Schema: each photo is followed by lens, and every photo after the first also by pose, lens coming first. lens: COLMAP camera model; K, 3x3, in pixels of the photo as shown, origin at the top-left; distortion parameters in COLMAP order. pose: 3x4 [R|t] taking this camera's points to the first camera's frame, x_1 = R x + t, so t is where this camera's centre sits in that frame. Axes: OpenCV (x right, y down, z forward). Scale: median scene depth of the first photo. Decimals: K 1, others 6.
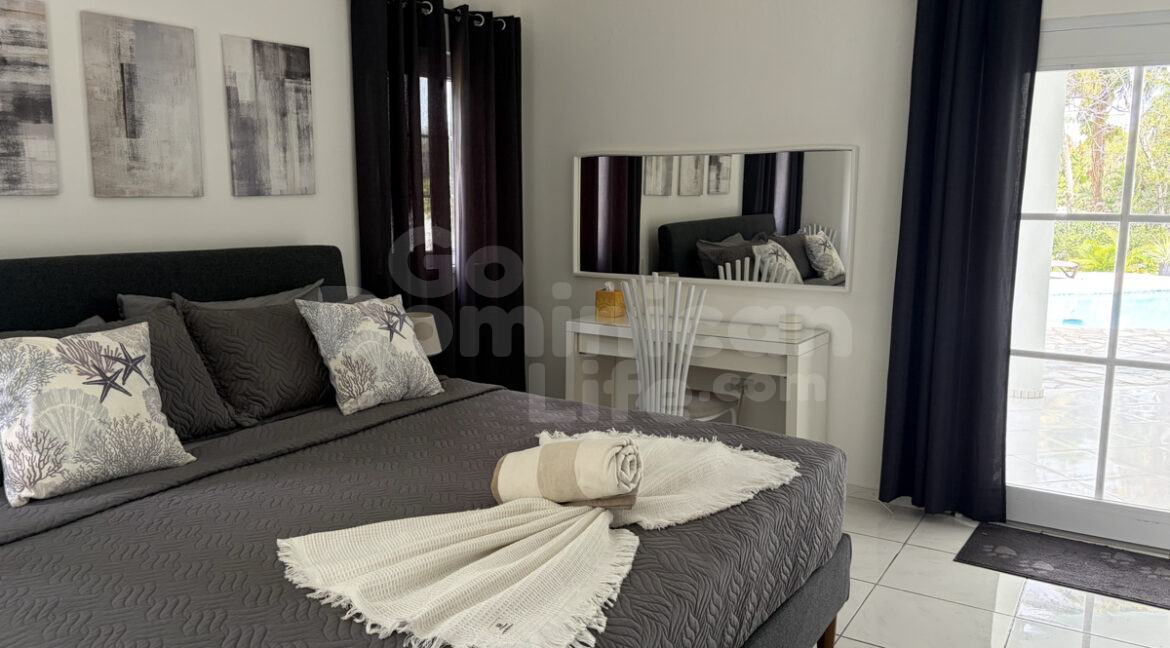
lens RADIAL K [[879.0, 0, 586.4], [0, 879.0, 320.7], [0, 0, 1]] dist [0.025208, -0.023923]
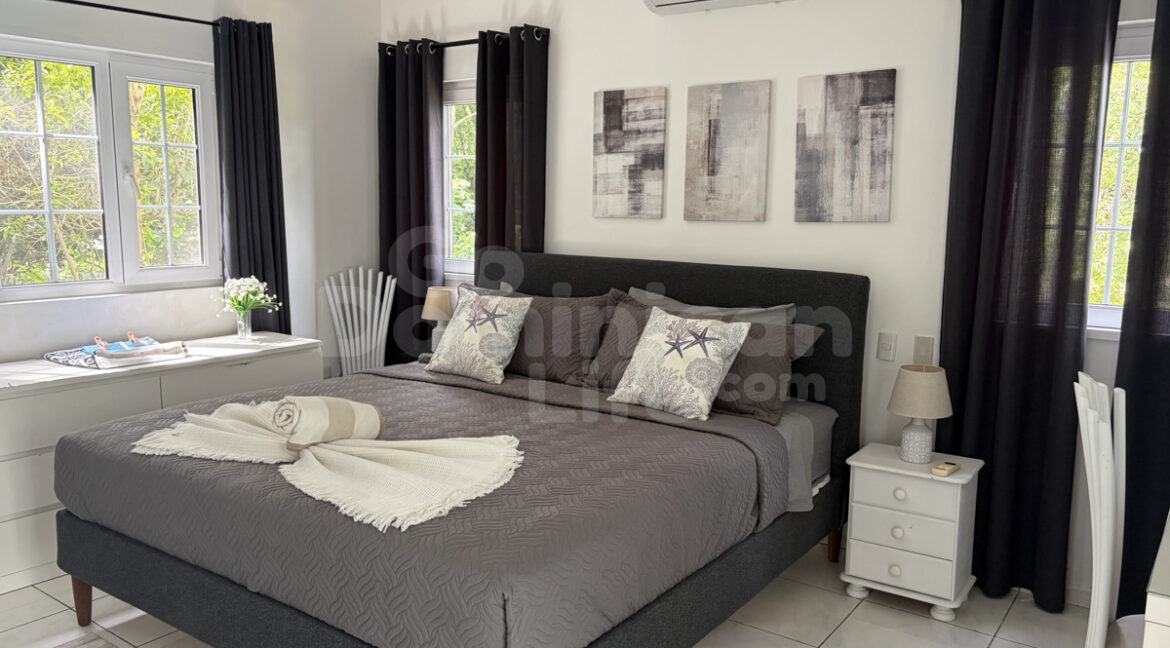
lens RADIAL K [[879.0, 0, 587.3], [0, 879.0, 328.2], [0, 0, 1]] dist [0.025208, -0.023923]
pose [[-0.053207, 0.131624, -0.989871, 0.741316], [-0.158763, 0.977551, 0.138520, -0.124601], [0.985882, 0.164525, -0.031116, 0.814288]]
